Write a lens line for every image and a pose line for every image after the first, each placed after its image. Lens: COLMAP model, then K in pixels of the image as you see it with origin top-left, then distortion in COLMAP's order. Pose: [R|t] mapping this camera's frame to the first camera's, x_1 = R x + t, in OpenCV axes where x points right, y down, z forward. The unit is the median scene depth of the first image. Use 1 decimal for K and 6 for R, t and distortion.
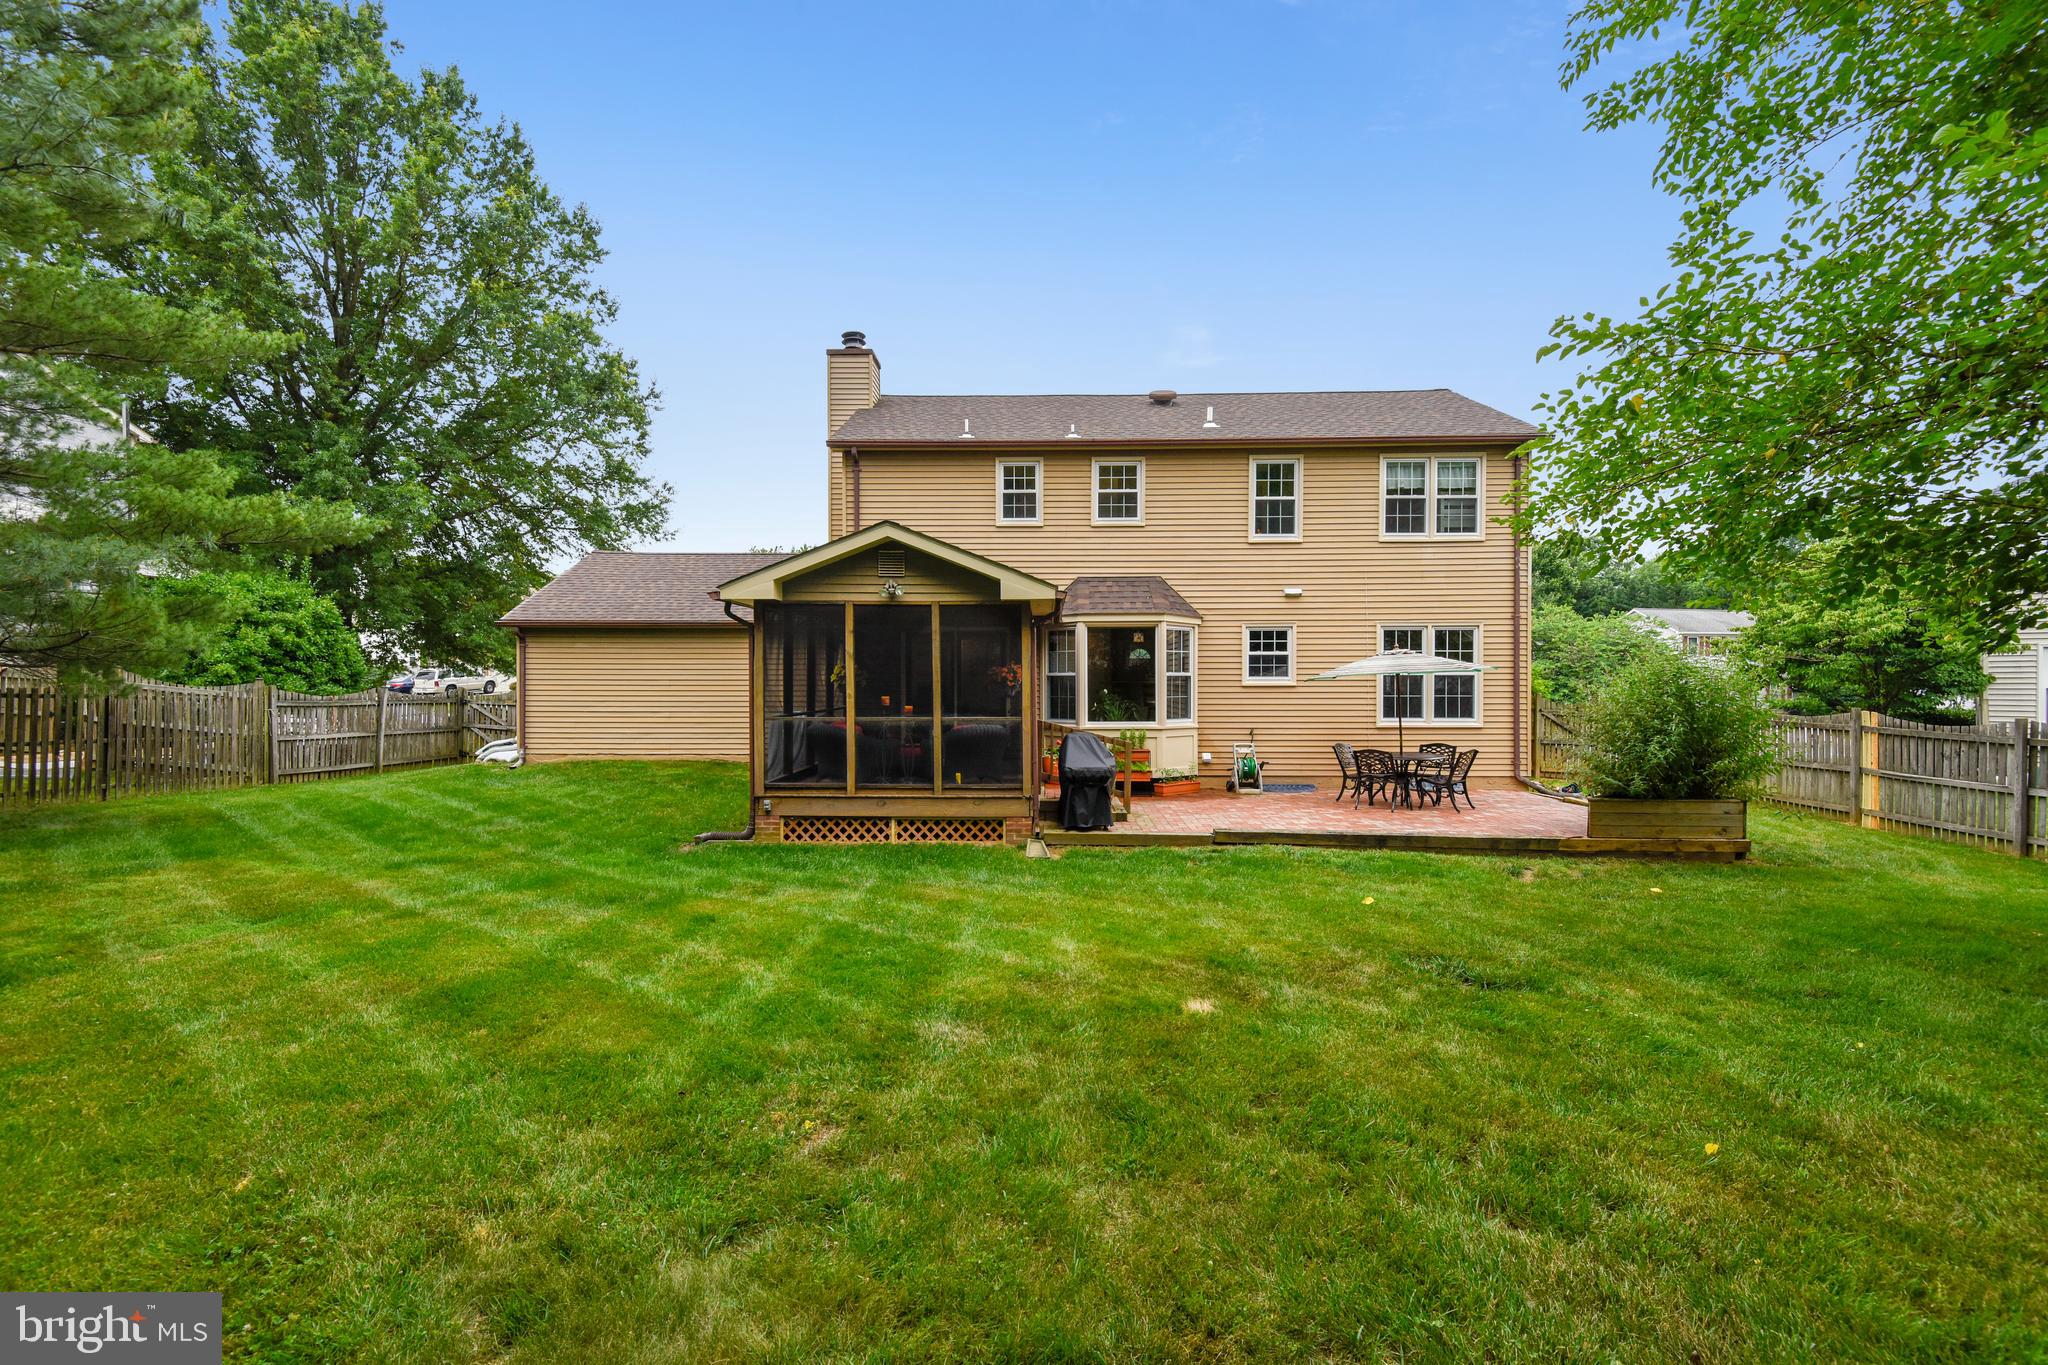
lens RADIAL K [[897.4, 0, 1024.0], [0, 897.4, 682.5], [0, 0, 1]] dist [0.009775, -0.000275]
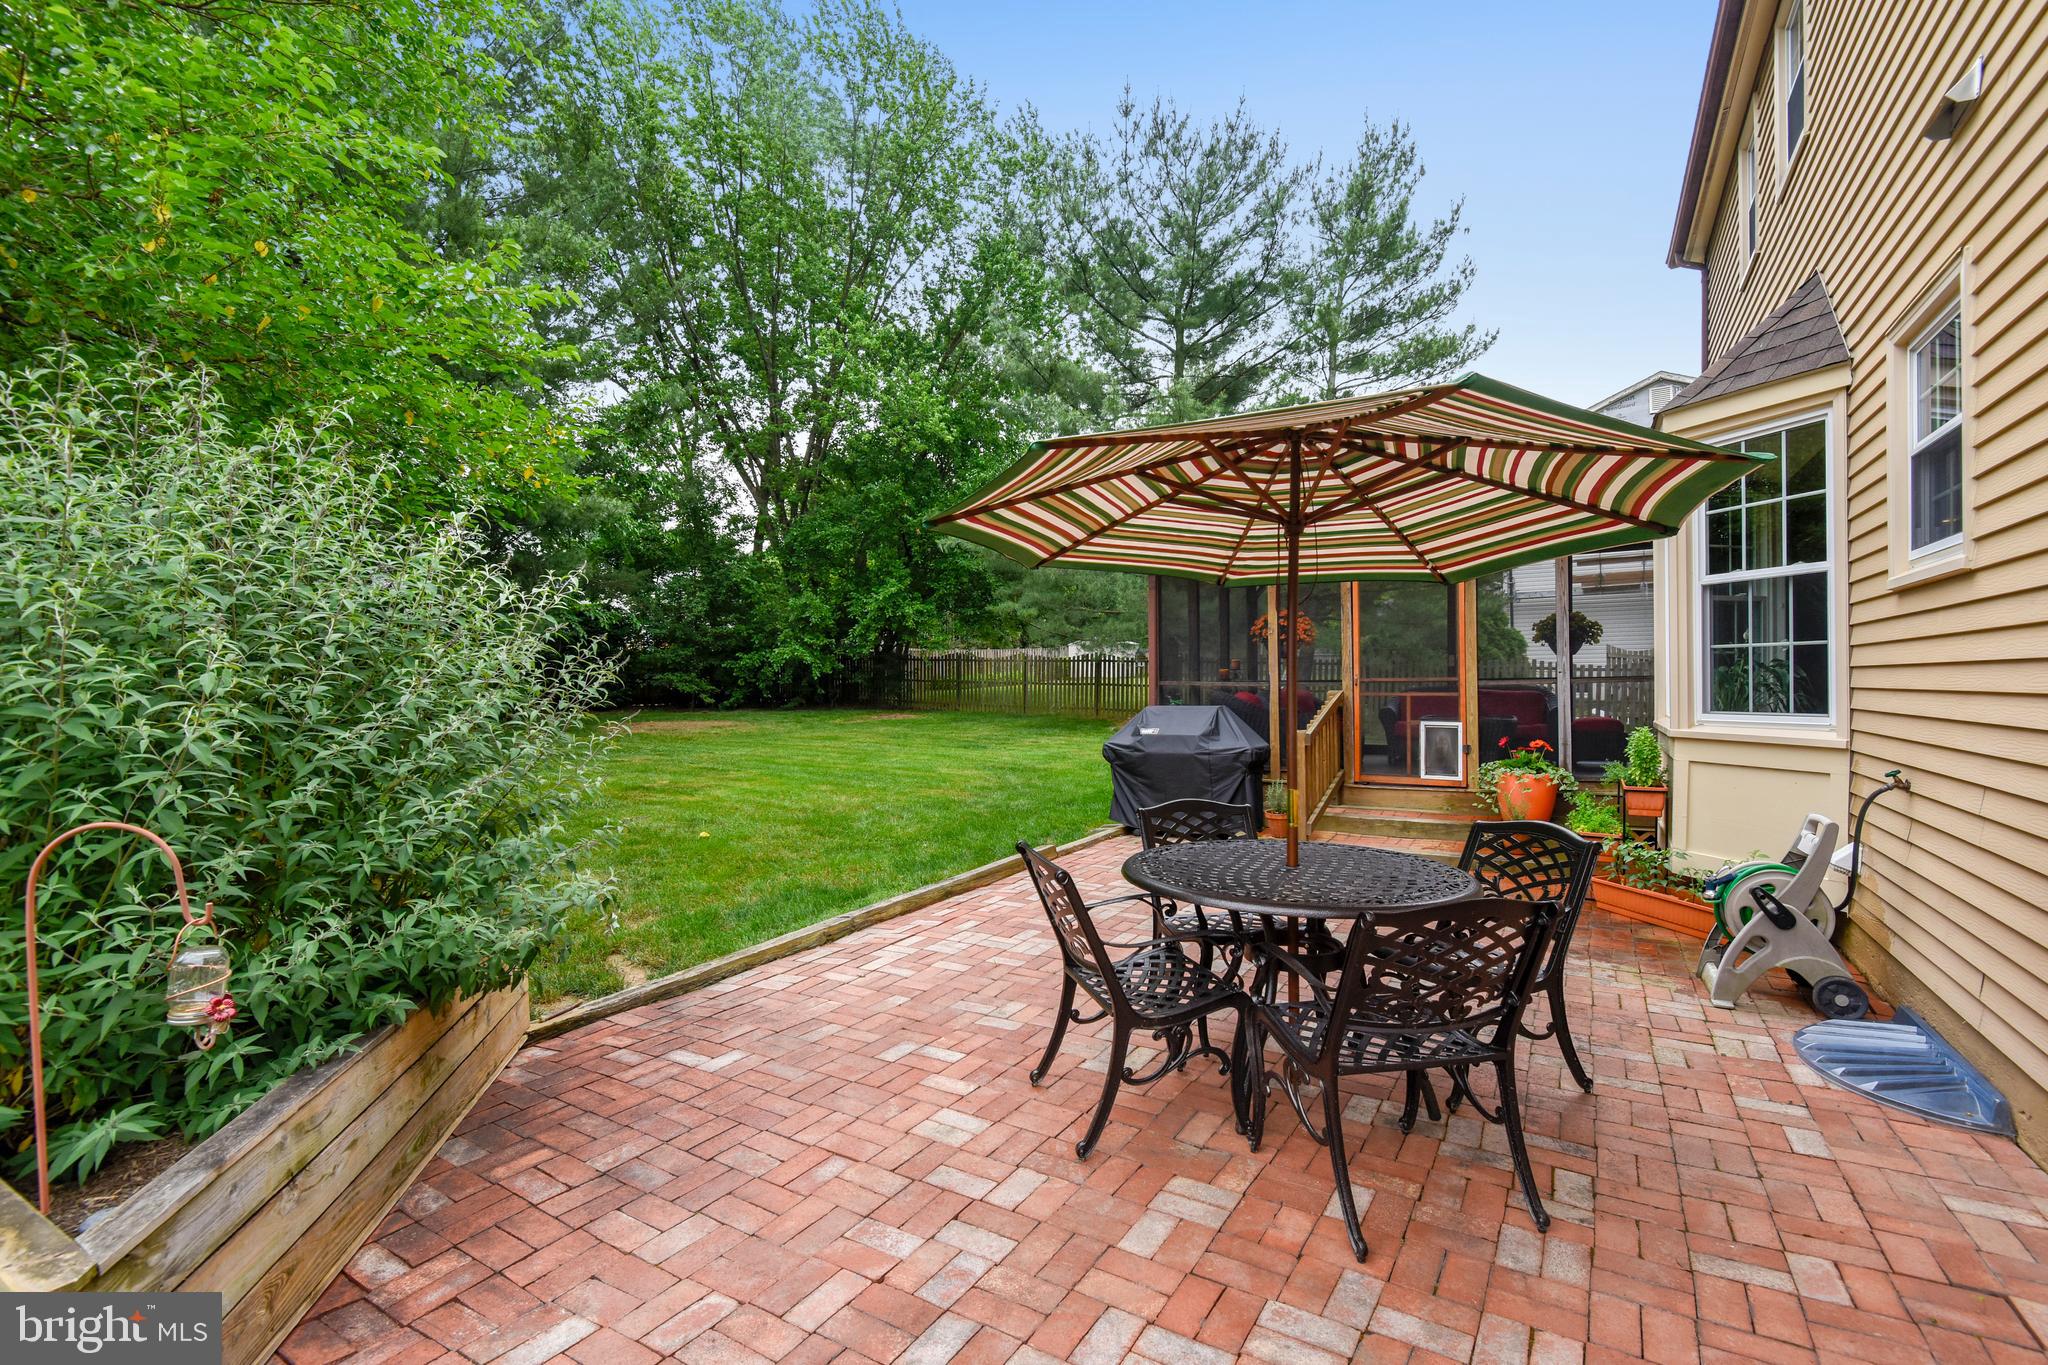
lens RADIAL K [[925.4, 0, 1024.5], [0, 925.4, 673.4], [0, 0, 1]] dist [-0.000002, -0.004827]
pose [[-0.482940, -0.008464, -0.875612, 0.601886], [0.008247, 0.999865, -0.014213, 0.029185], [0.875614, -0.014085, -0.482805, 0.948377]]
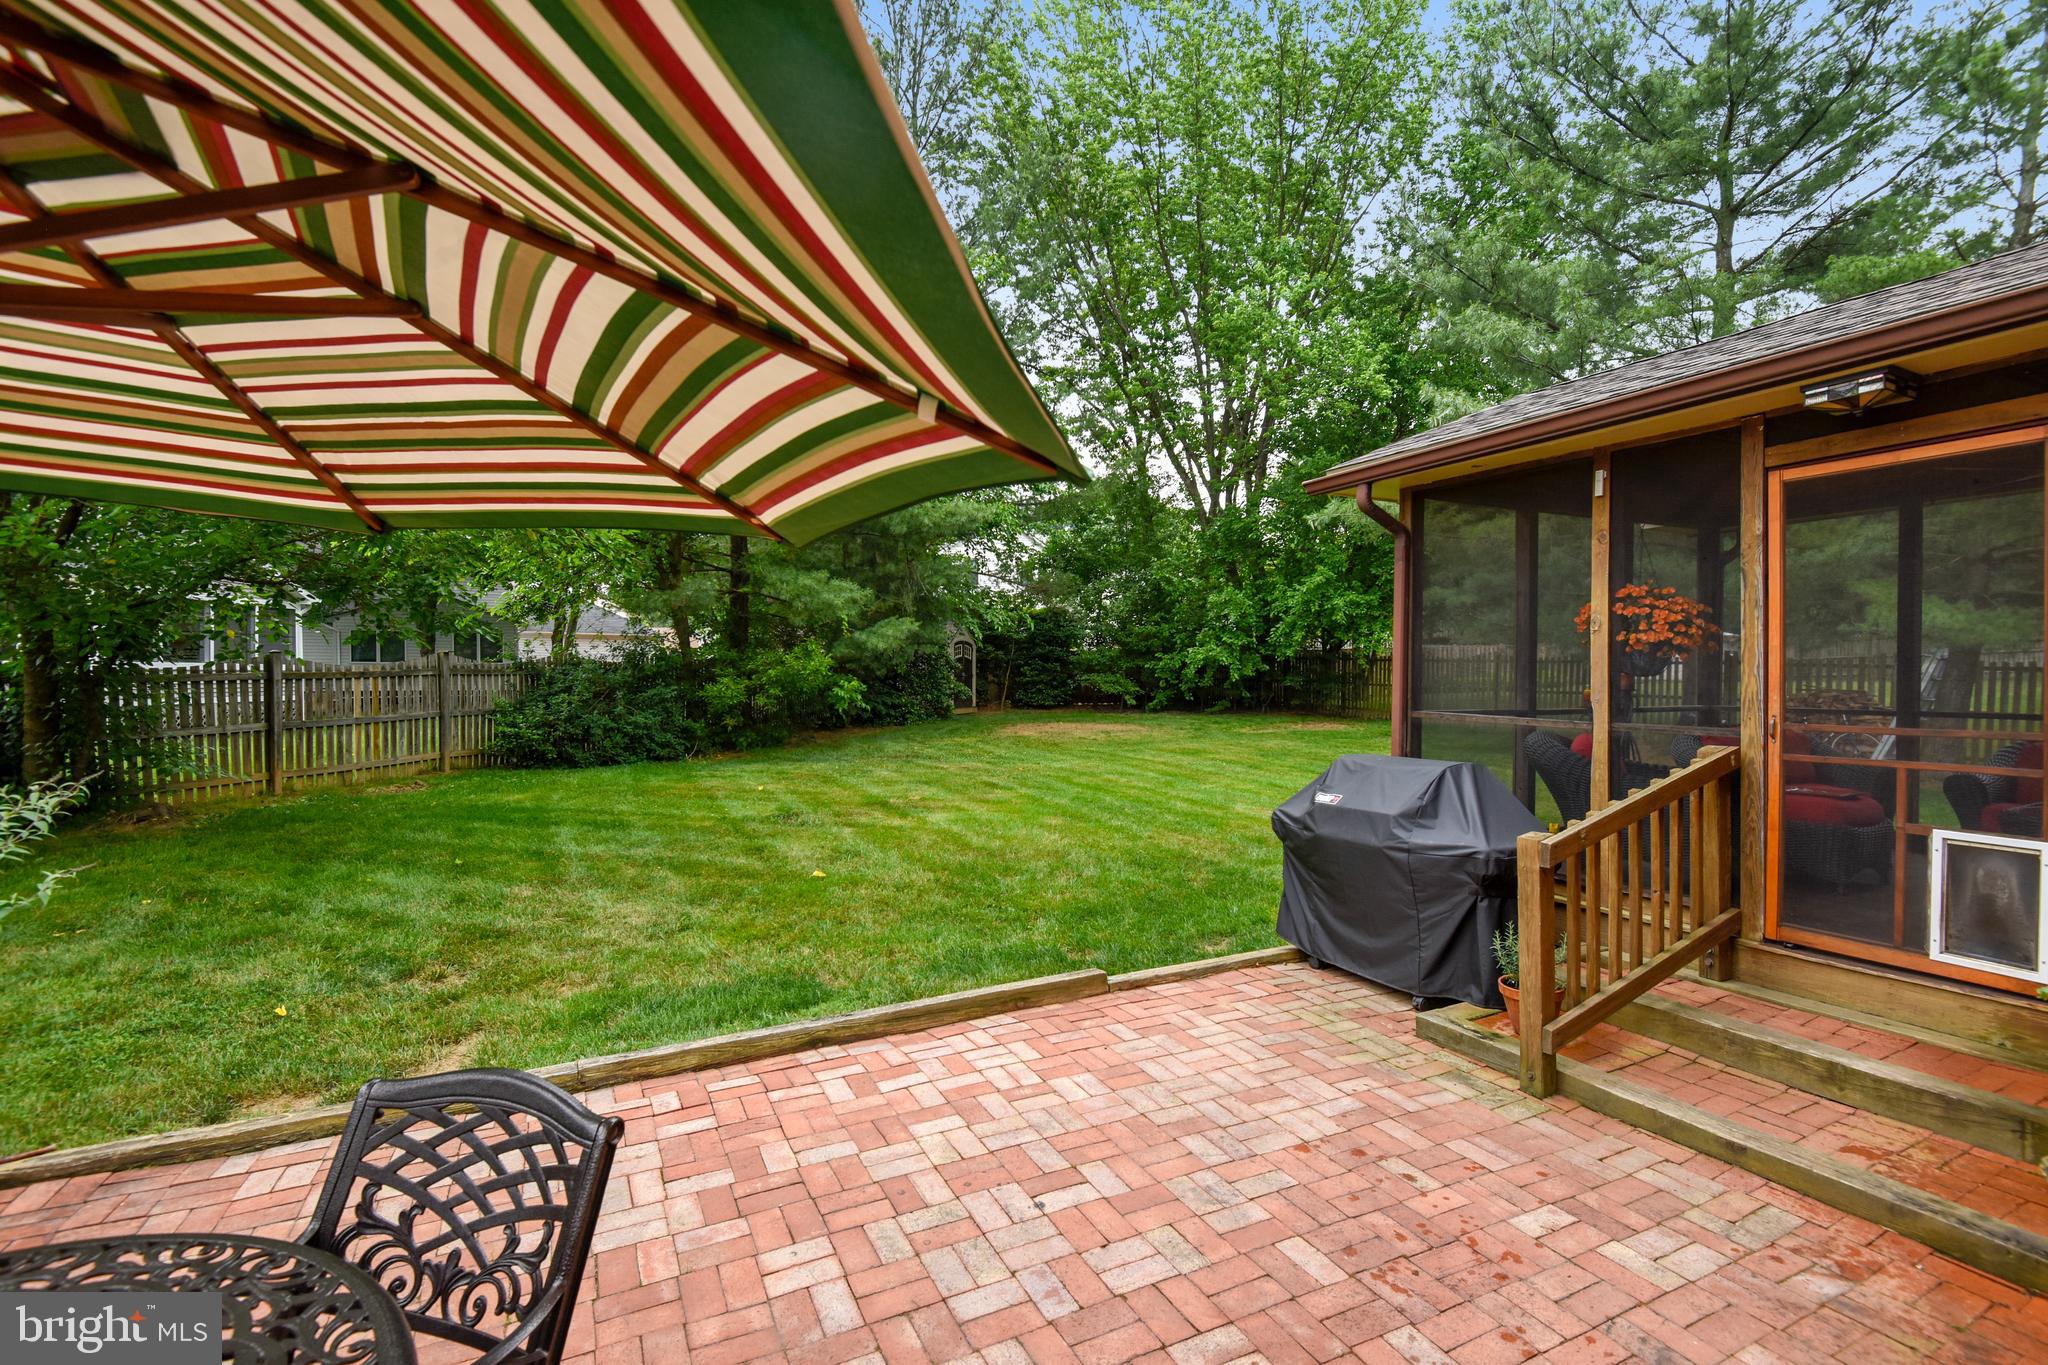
lens RADIAL K [[917.7, 0, 1024.0], [0, 917.7, 682.5], [0, 0, 1]] dist [0.017074, -0.018397]
pose [[-0.883275, -0.001826, -0.468852, 0.329437], [-0.001877, 0.999998, -0.000358, 0.014708], [0.468852, 0.000564, -0.883277, 0.987781]]
